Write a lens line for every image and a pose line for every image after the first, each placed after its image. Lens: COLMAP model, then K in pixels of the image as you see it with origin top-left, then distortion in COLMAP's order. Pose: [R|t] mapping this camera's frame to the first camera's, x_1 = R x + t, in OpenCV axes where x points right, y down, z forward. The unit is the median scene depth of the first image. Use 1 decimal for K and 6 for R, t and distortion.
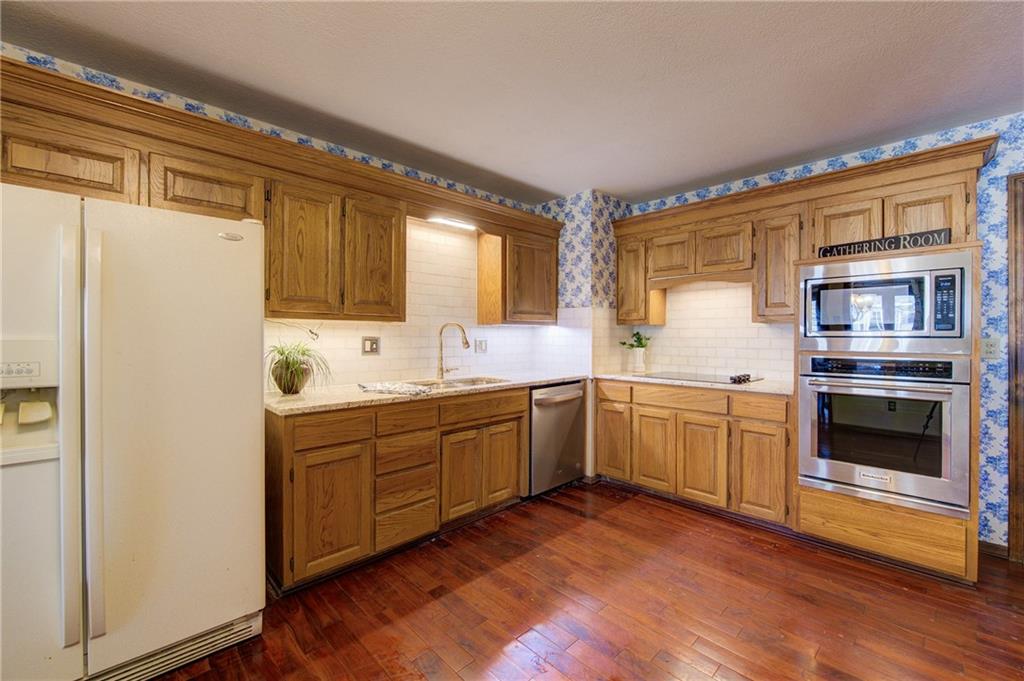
lens RADIAL K [[430.6, 0, 504.0], [0, 430.6, 339.3], [0, 0, 1]] dist [-0.003319, -0.000241]
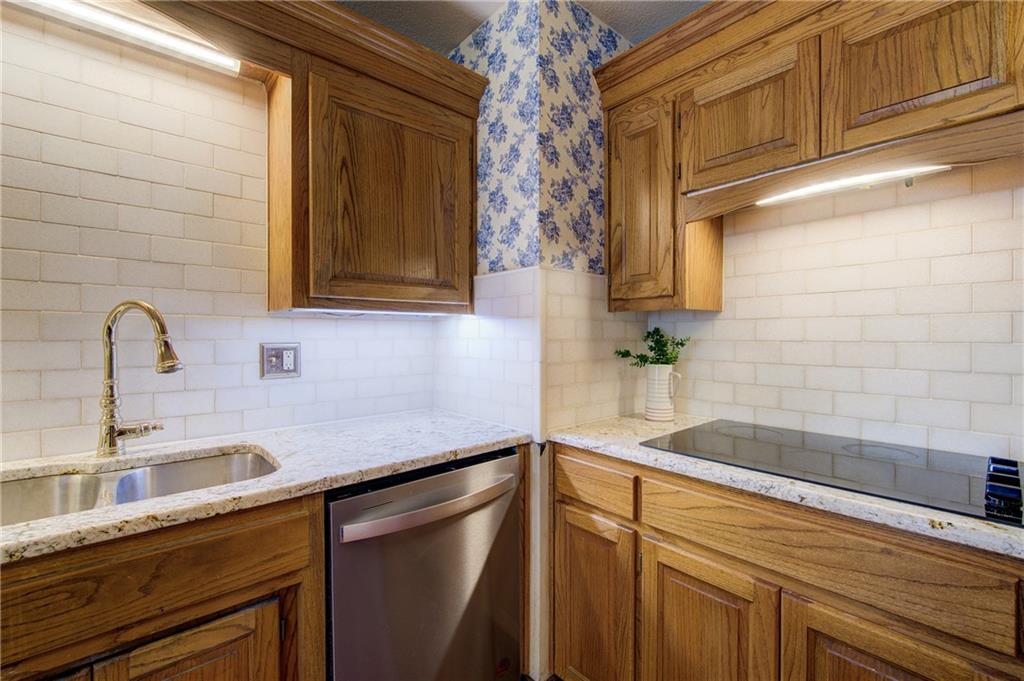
lens RADIAL K [[430.6, 0, 520.4], [0, 430.6, 338.9], [0, 0, 1]] dist [-0.003319, -0.000241]
pose [[0.999857, -0.001655, -0.016845, 0.185782], [0.001607, 0.999995, -0.002881, -0.004764], [0.016850, 0.002853, 0.999854, 0.578590]]
